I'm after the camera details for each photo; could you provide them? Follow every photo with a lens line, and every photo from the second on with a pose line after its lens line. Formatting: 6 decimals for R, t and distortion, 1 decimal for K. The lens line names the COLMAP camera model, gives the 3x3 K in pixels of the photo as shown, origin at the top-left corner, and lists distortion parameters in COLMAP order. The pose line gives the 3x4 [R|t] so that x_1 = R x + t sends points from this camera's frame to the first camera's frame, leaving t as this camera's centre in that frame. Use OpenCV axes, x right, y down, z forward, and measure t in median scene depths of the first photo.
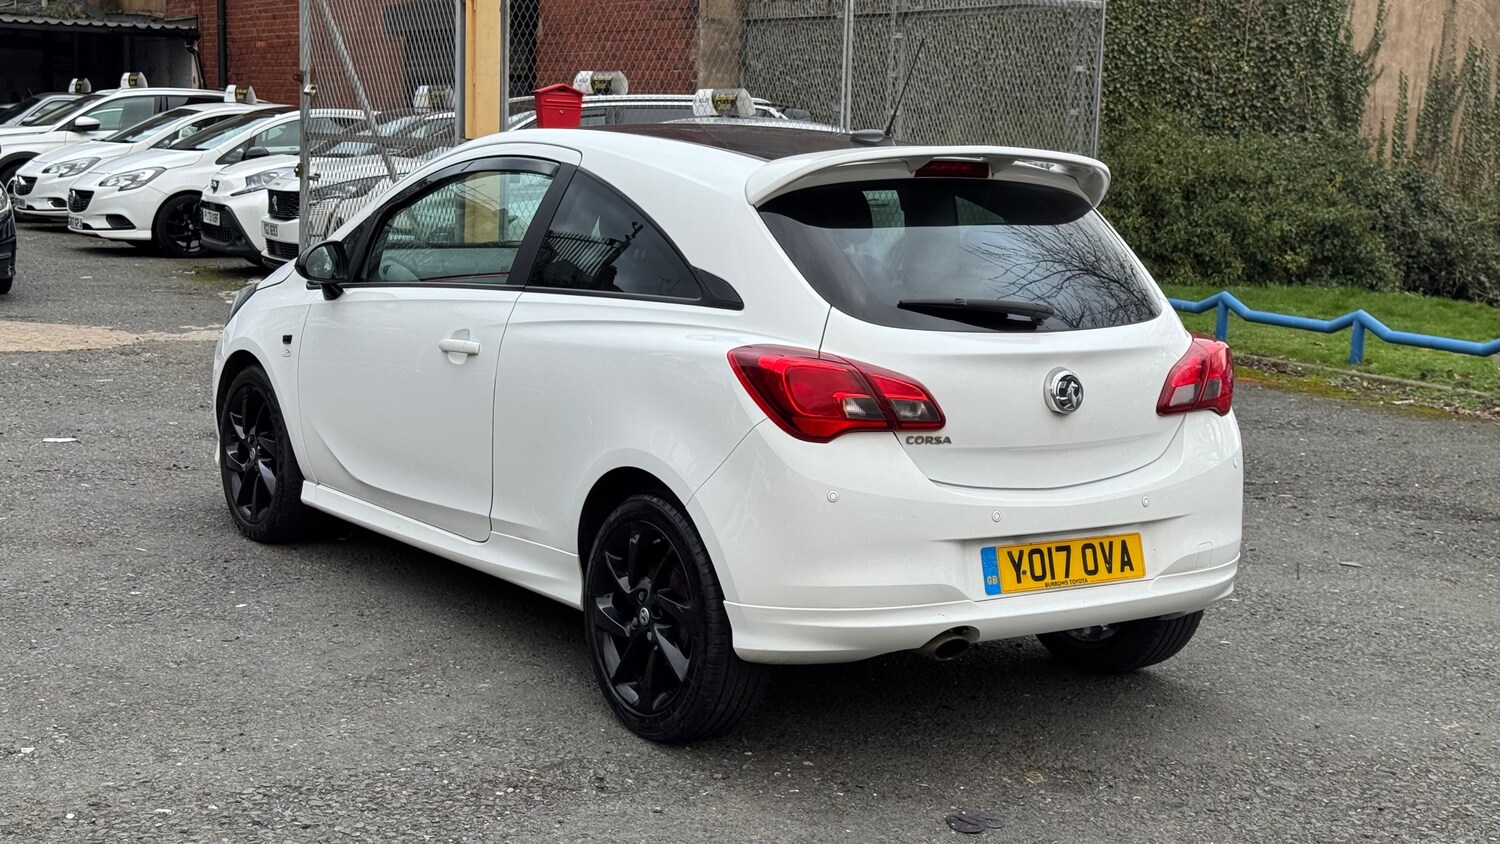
lens RADIAL K [[2066.2, 0, 749.0], [0, 2066.2, 428.2], [0, 0, 1]] dist [0.168062, -0.263391]
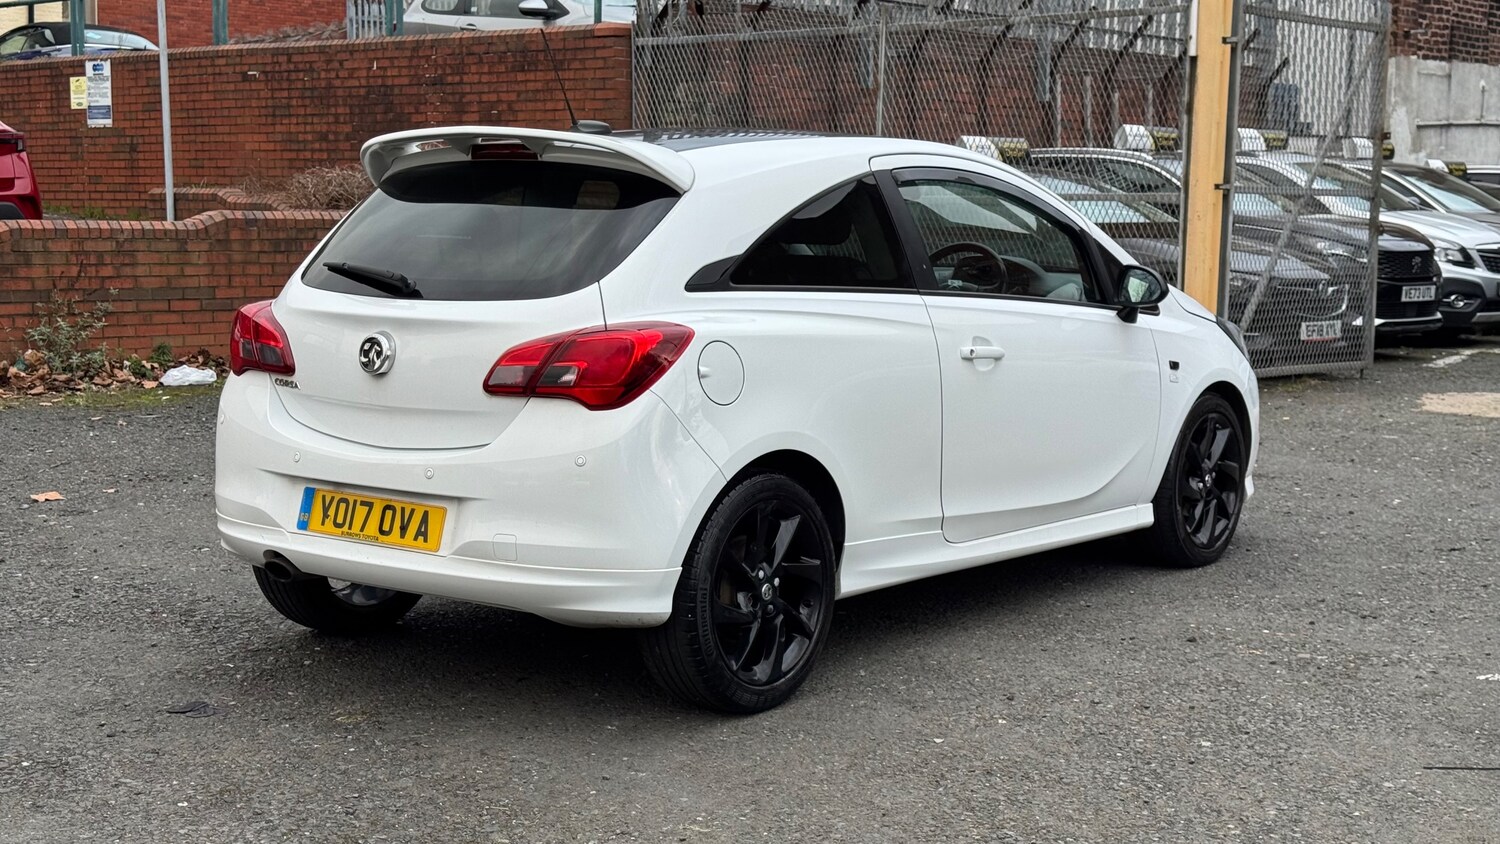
lens RADIAL K [[2059.8, 0, 750.0], [0, 2059.8, 422.0], [0, 0, 1]] dist [0.166967, -0.291570]
pose [[0.309611, 0.070888, -0.948217, 1.204257], [-0.133689, 0.990557, 0.030401, -0.040545], [0.941418, 0.117354, 0.316164, 0.852392]]
